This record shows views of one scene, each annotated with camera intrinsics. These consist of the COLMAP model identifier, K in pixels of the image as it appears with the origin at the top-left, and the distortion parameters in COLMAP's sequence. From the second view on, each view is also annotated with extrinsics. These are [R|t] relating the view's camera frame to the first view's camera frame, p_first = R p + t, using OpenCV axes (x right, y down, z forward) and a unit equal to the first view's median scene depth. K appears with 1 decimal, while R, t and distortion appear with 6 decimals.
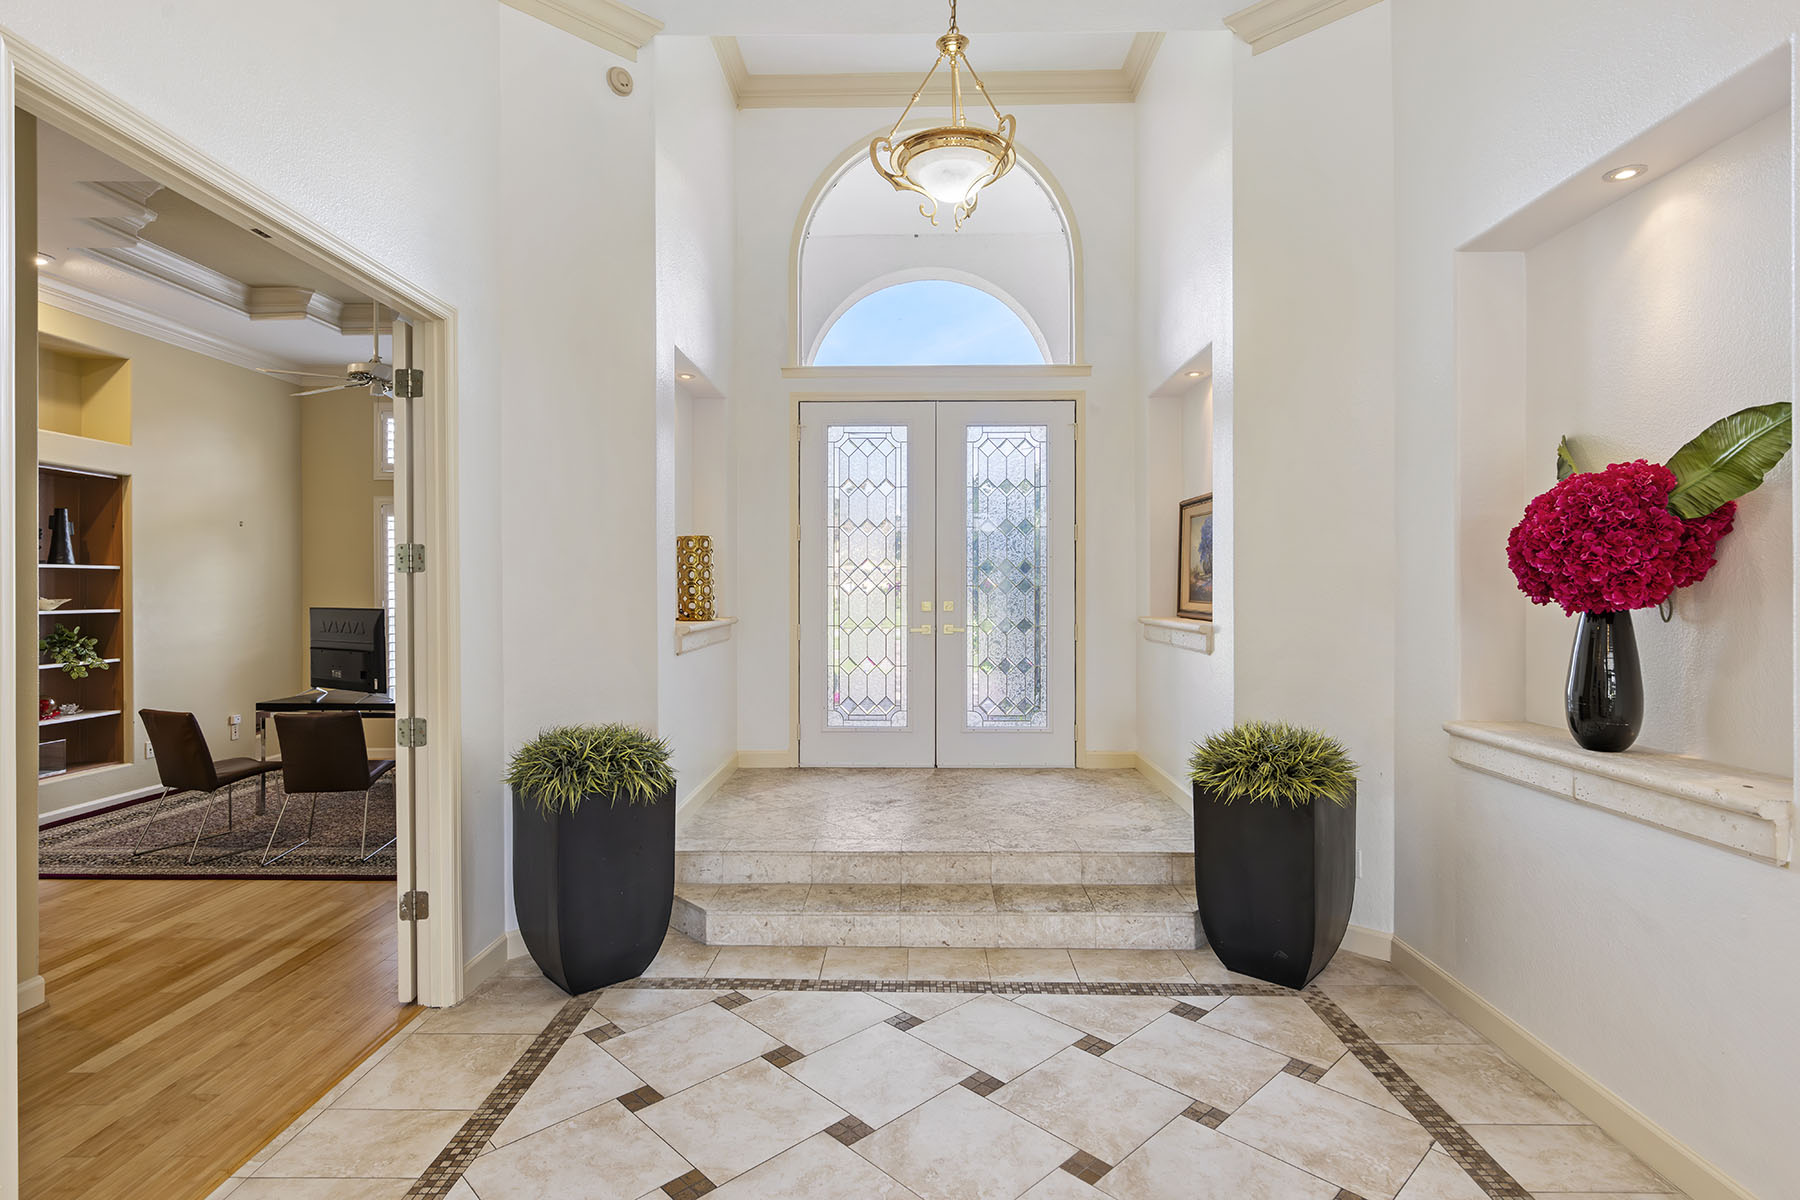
lens RADIAL K [[891.4, 0, 897.5], [0, 891.4, 585.8], [0, 0, 1]] dist [0.000148, -0.000104]
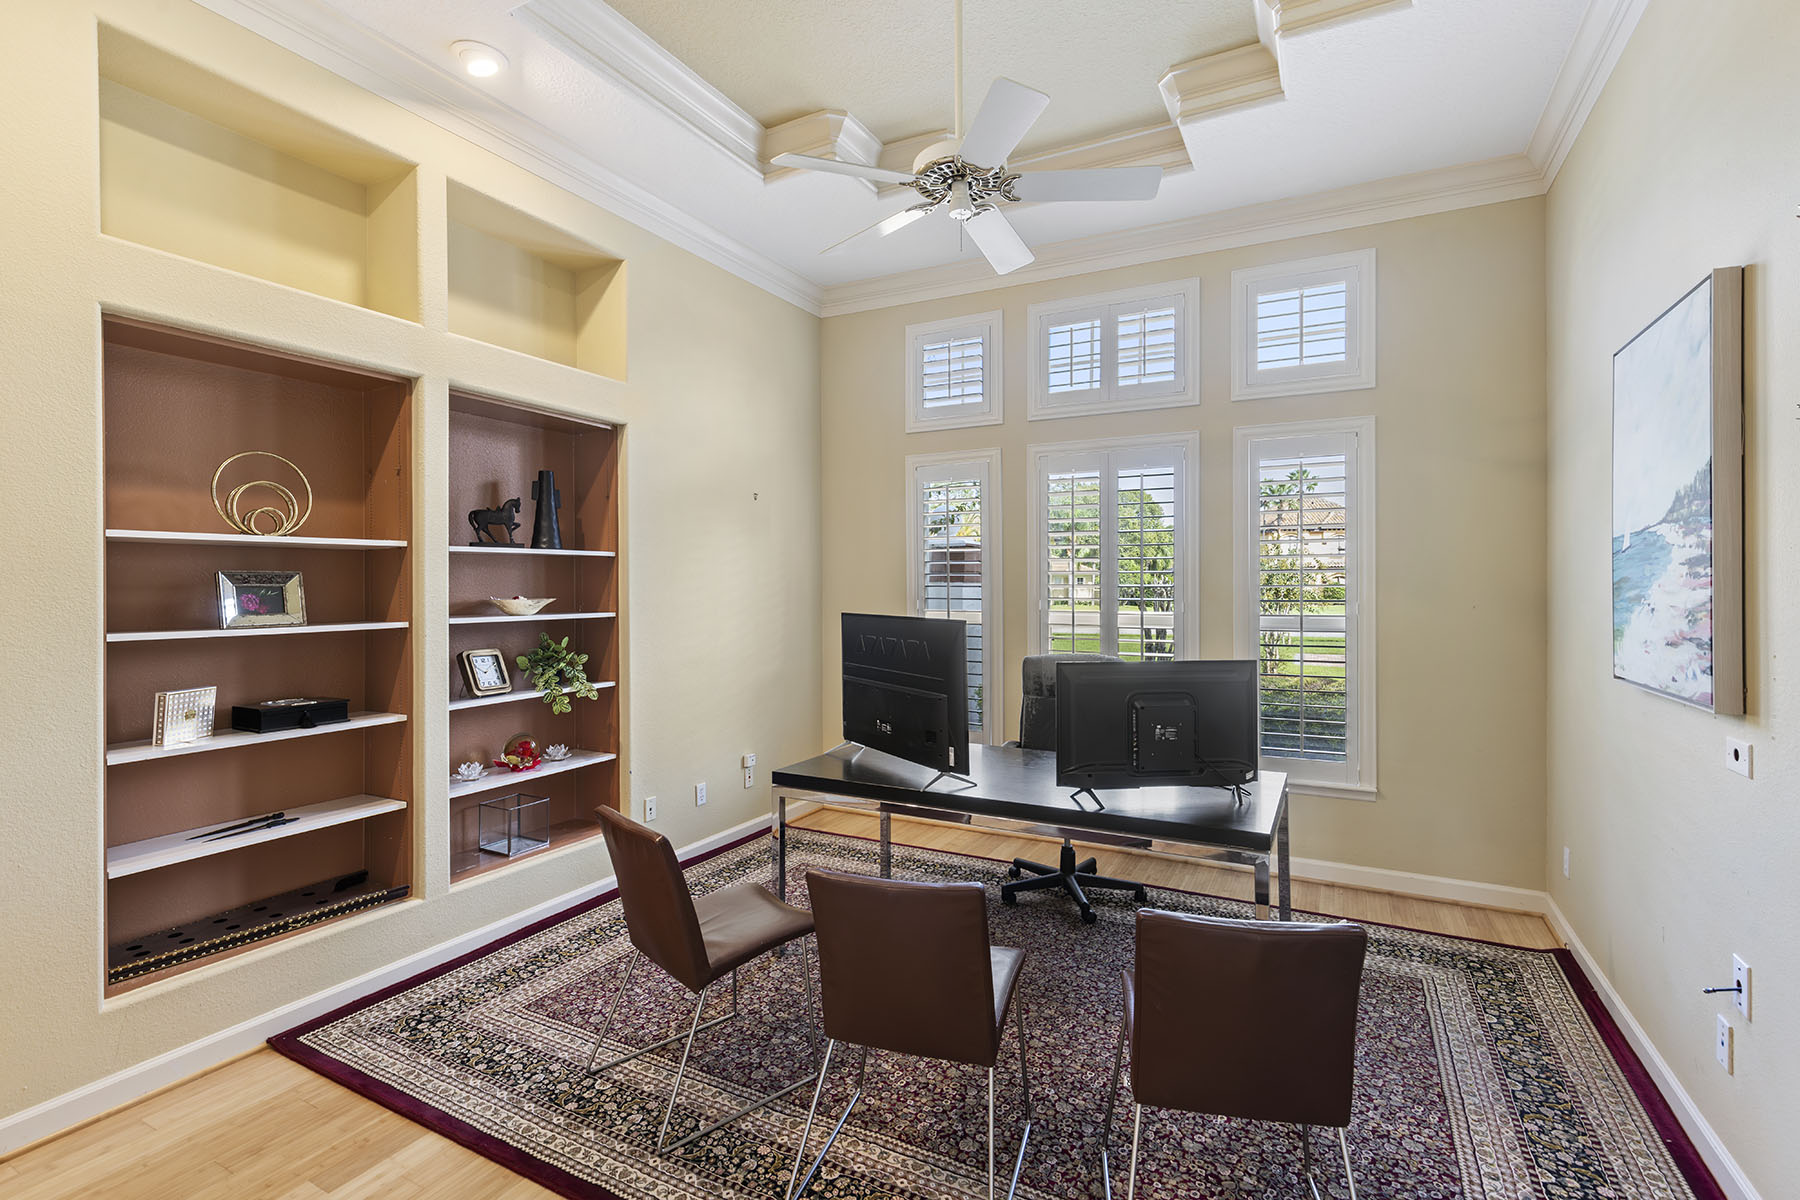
lens RADIAL K [[822.2, 0, 902.0], [0, 822.2, 595.0], [0, 0, 1]] dist [-0.001192, -0.000045]
pose [[0.894617, 0.005895, -0.446795, -0.378753], [0.000168, 0.999908, 0.013528, 0.003579], [0.446834, -0.012177, 0.894534, 0.522264]]
